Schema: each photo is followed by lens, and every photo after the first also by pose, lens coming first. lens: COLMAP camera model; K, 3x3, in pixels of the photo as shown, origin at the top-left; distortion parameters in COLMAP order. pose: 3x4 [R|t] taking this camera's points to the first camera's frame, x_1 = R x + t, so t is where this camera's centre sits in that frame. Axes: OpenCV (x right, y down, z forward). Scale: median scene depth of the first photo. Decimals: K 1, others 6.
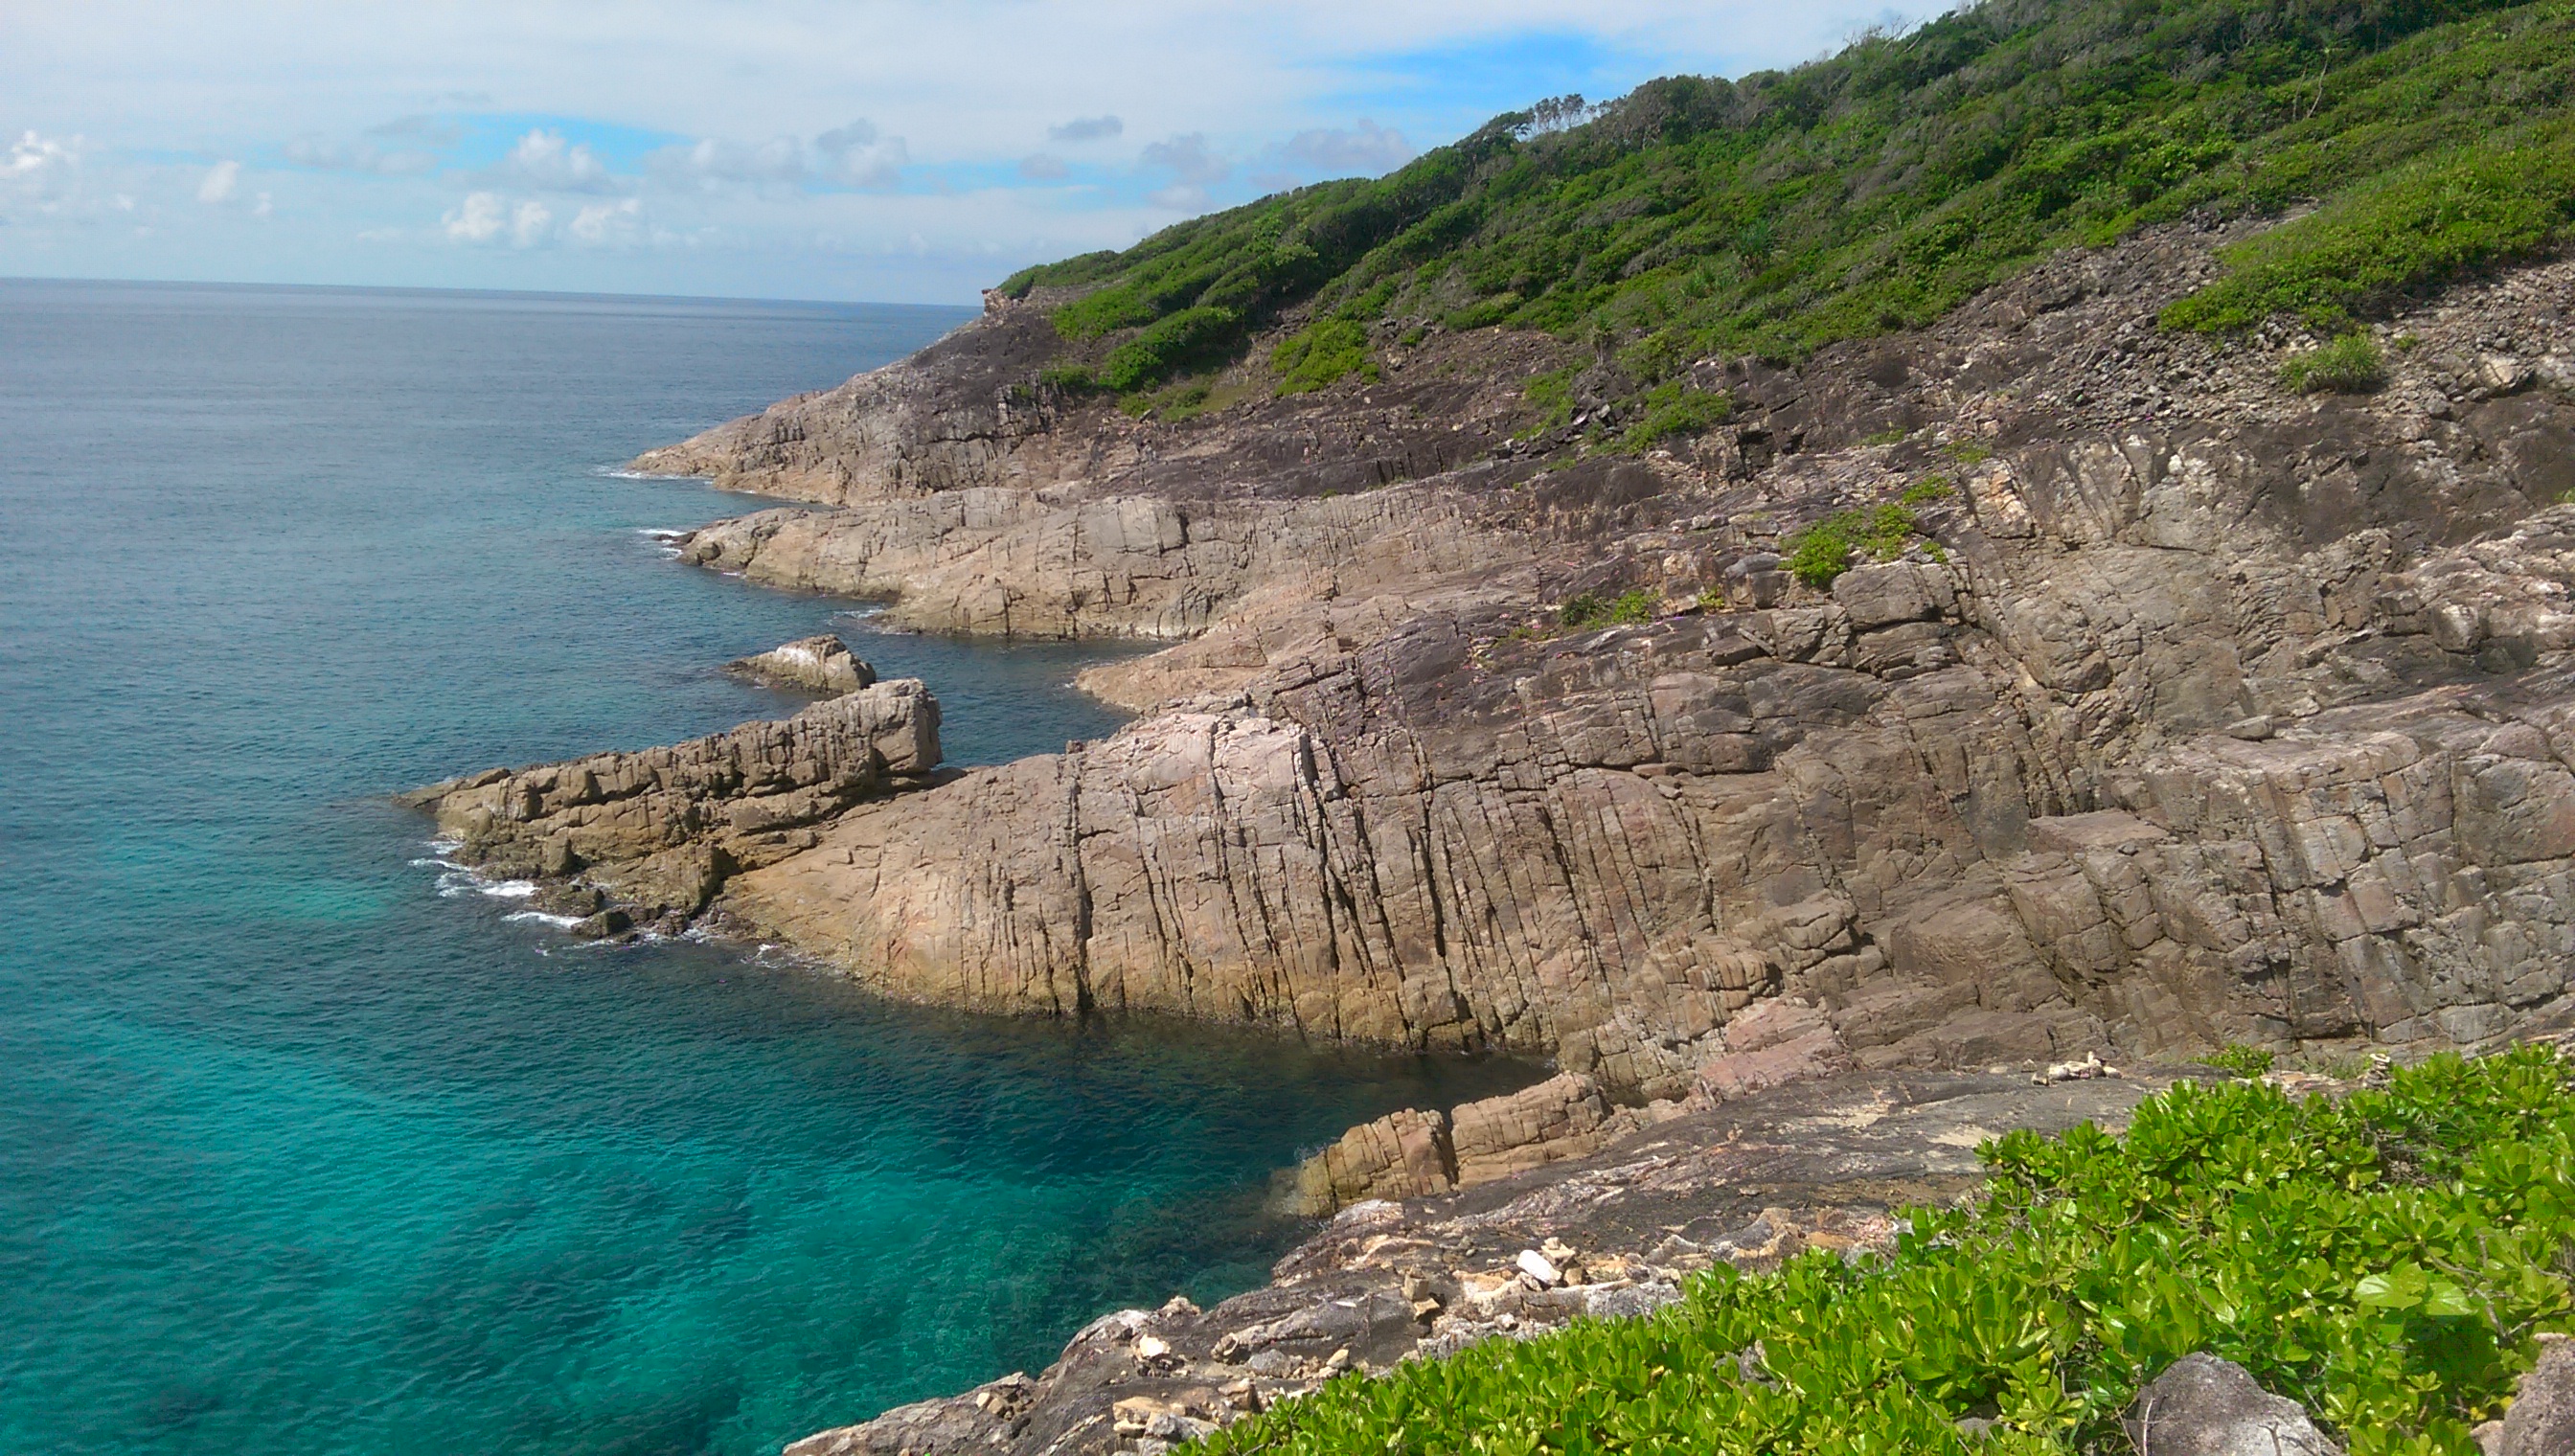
lens RADIAL K [[1832.2, 0, 1310.1], [0, 1832.2, 723.8], [0, 0, 1]] dist [0.064642, -0.083768]
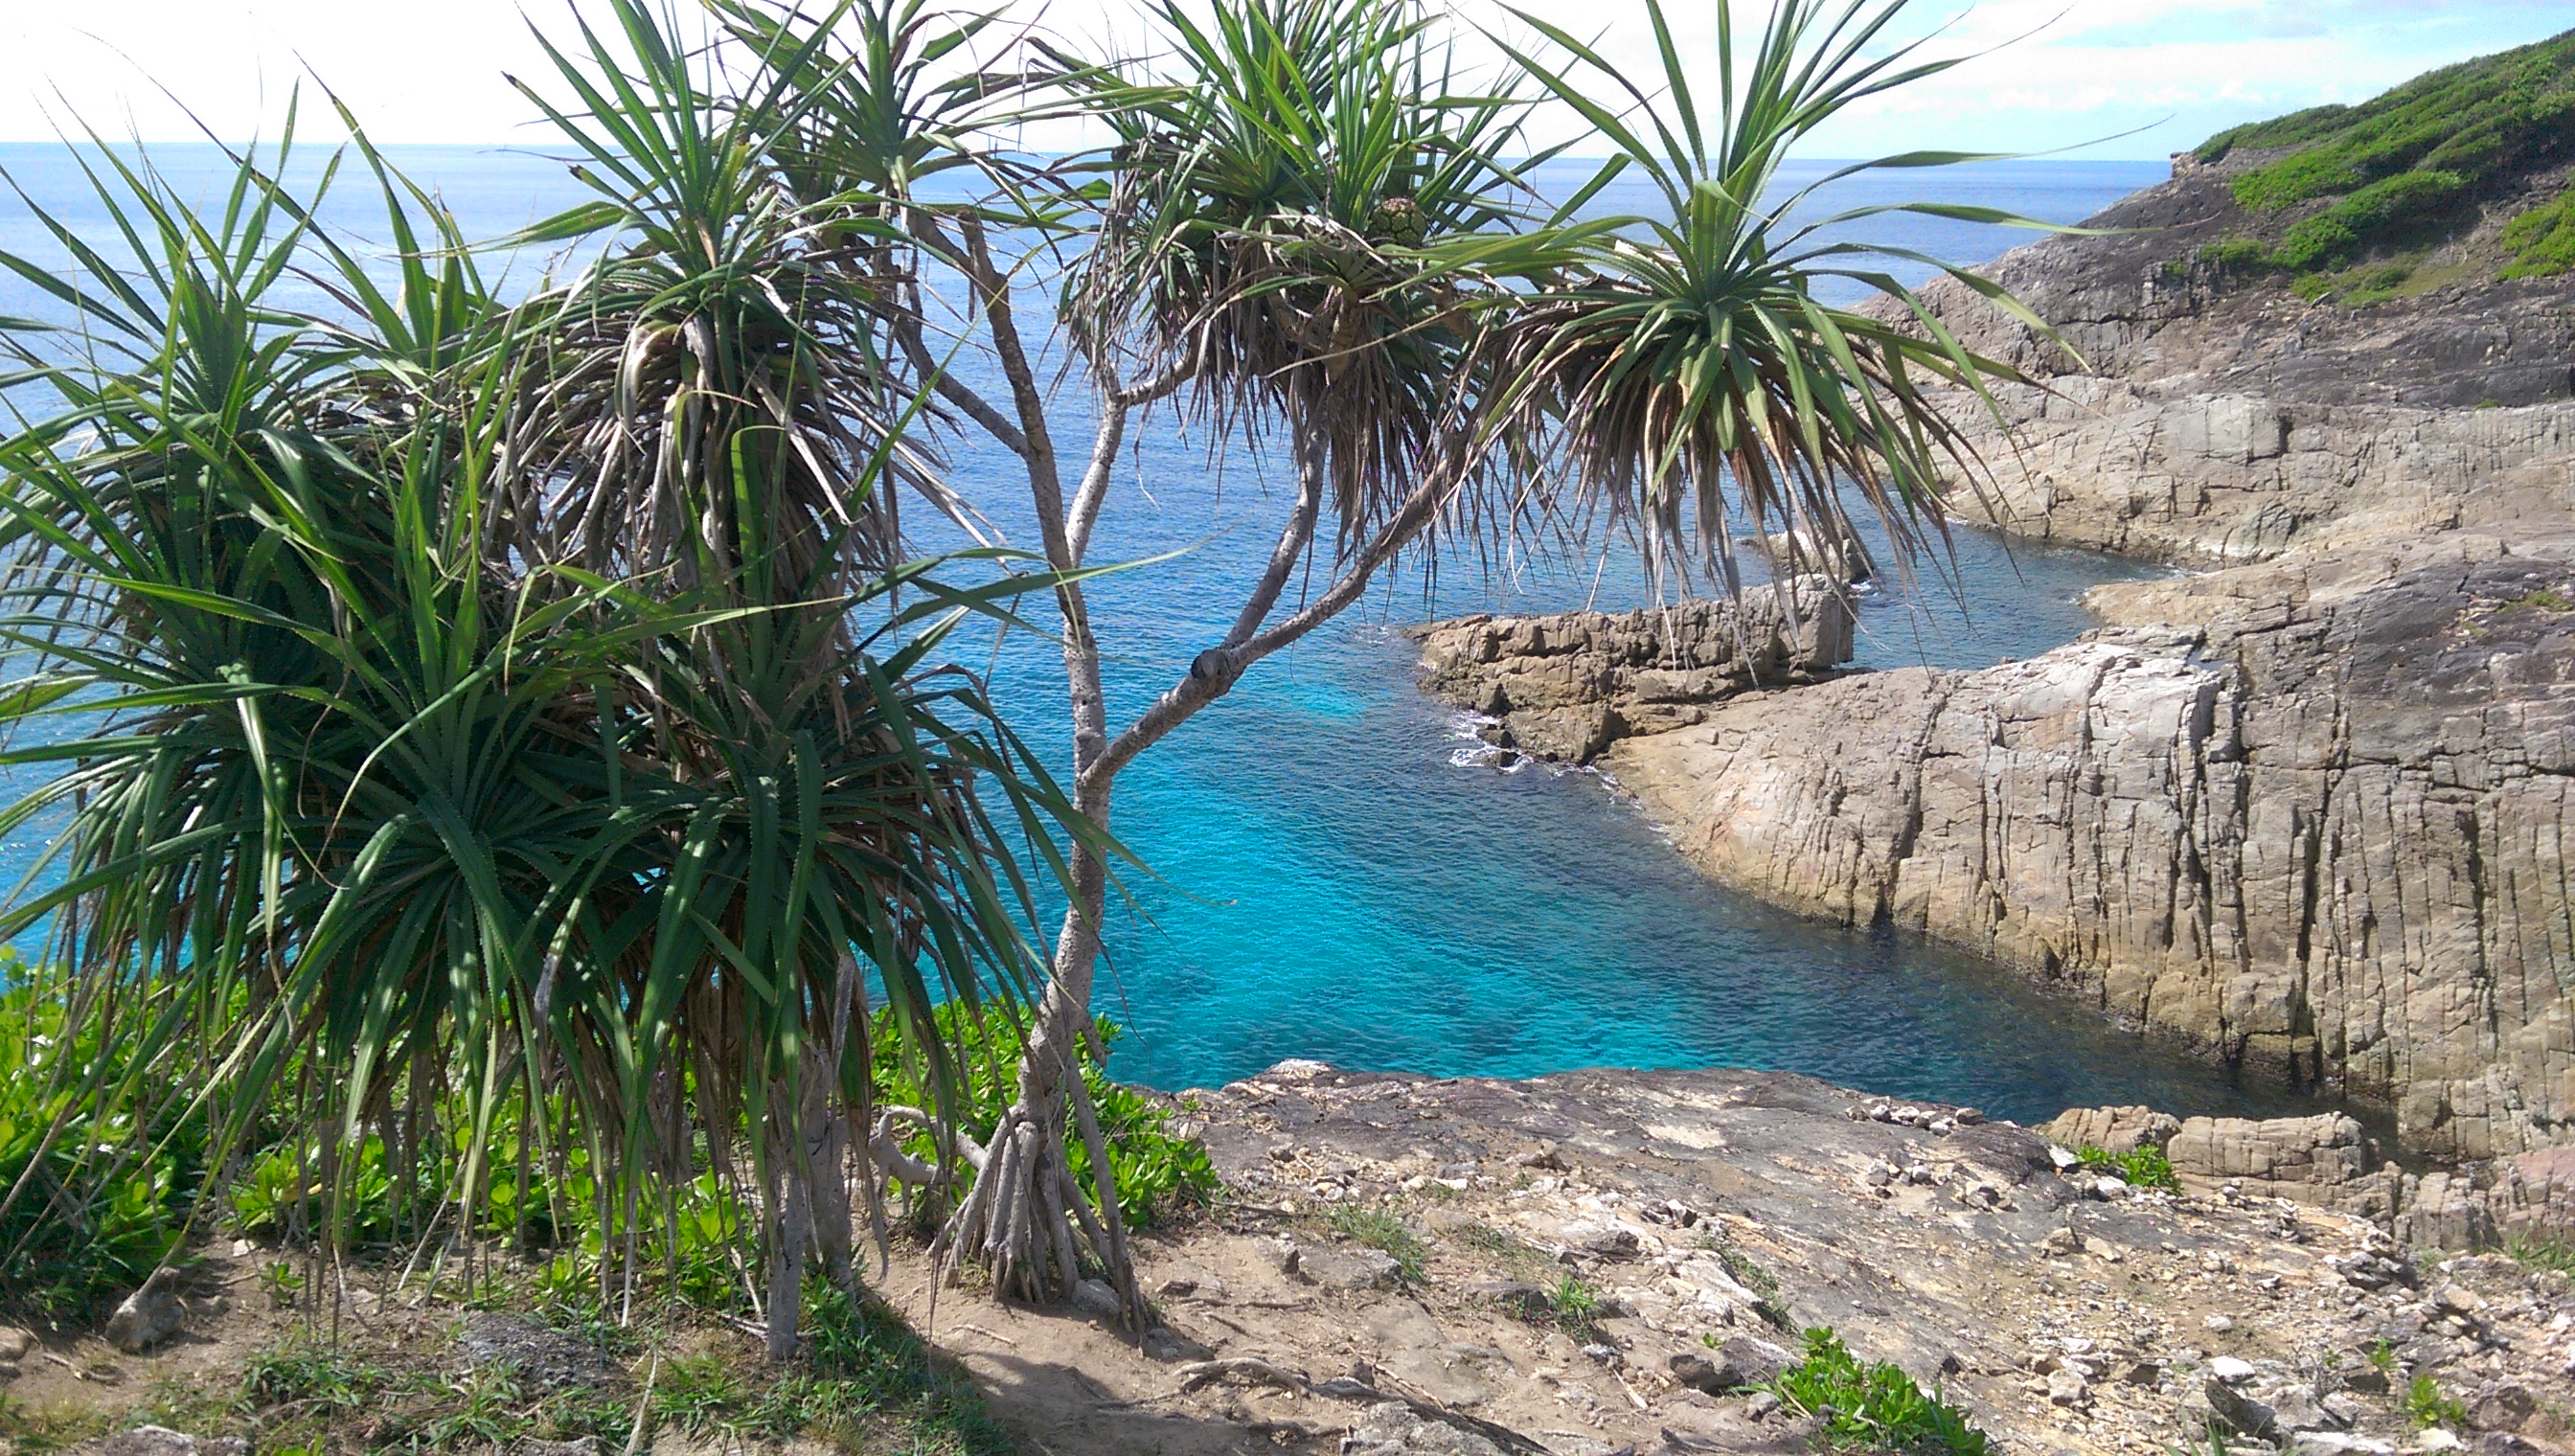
lens RADIAL K [[1832.2, 0, 1290.6], [0, 1832.2, 719.3], [0, 0, 1]] dist [0.064642, -0.083768]
pose [[0.808179, 0.154457, -0.568322, 0.157924], [-0.116872, 0.987866, 0.102282, -0.018054], [0.577224, -0.016242, 0.816424, 0.010485]]
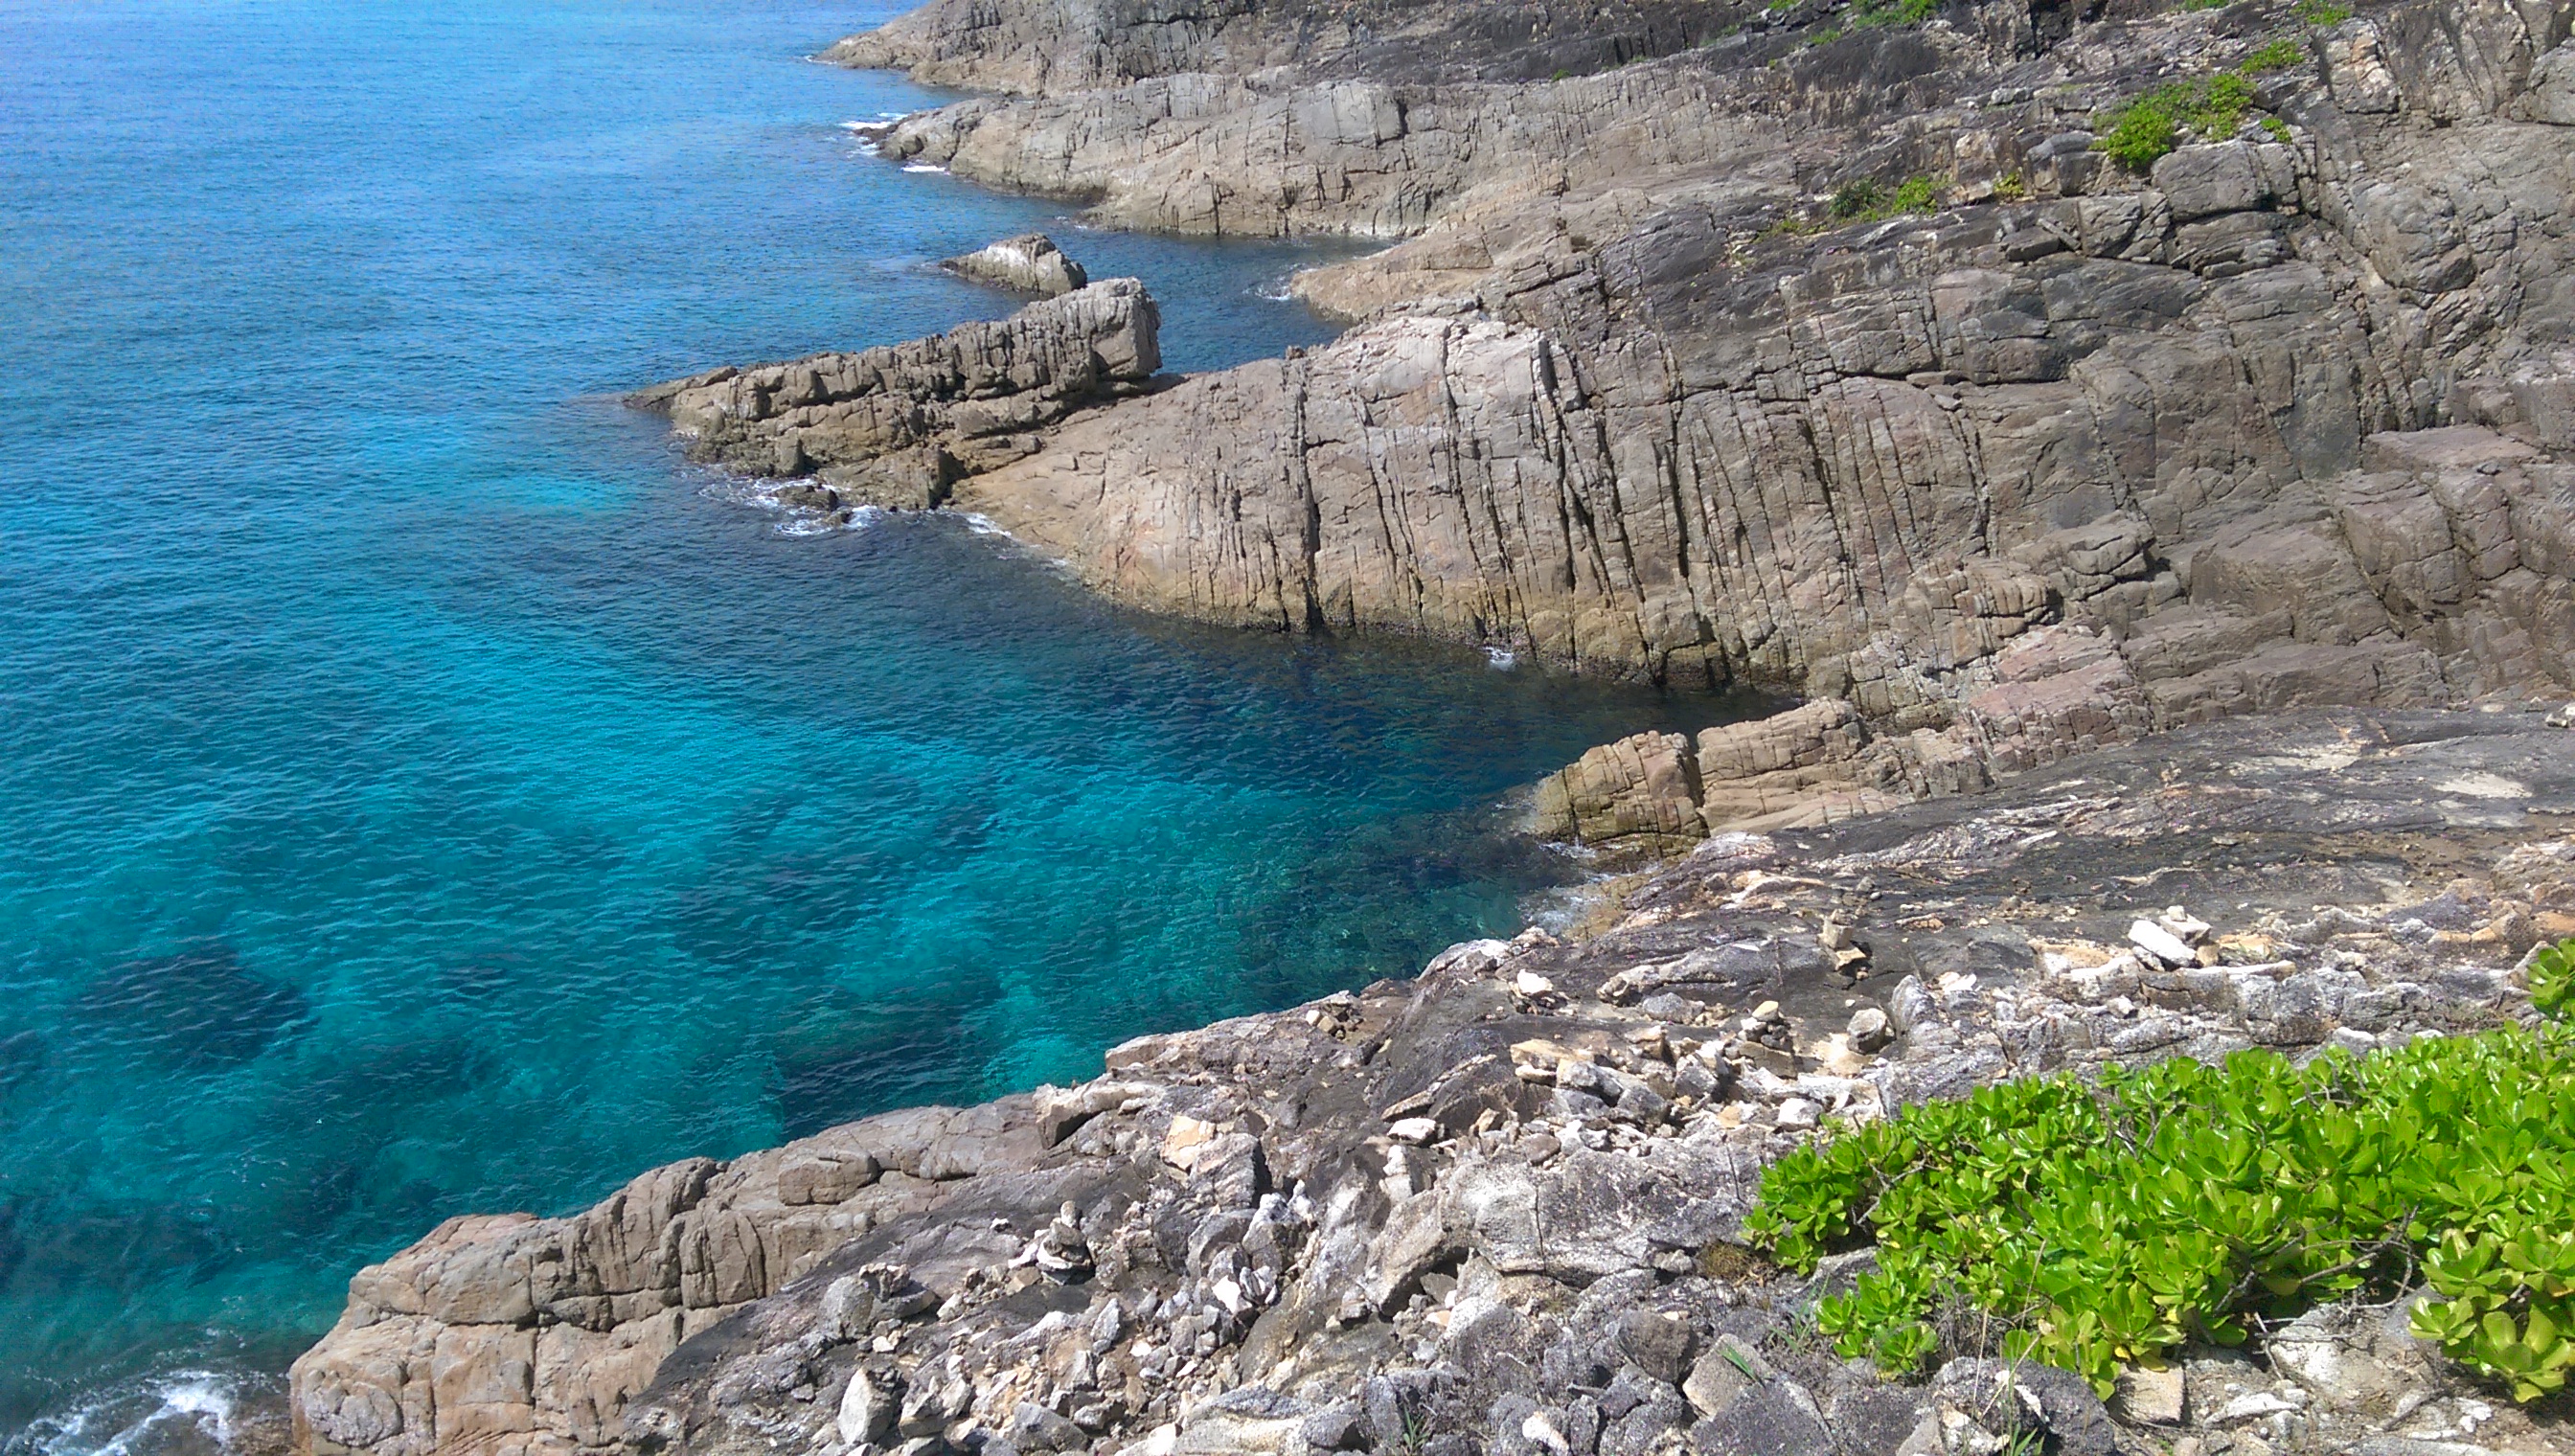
lens RADIAL K [[1832.2, 0, 1316.0], [0, 1832.2, 739.7], [0, 0, 1]] dist [0.064642, -0.083768]
pose [[0.994516, 0.030572, -0.100012, -0.020528], [-0.008443, 0.976668, 0.214587, 0.005435], [0.104239, -0.212566, 0.971571, 0.026753]]
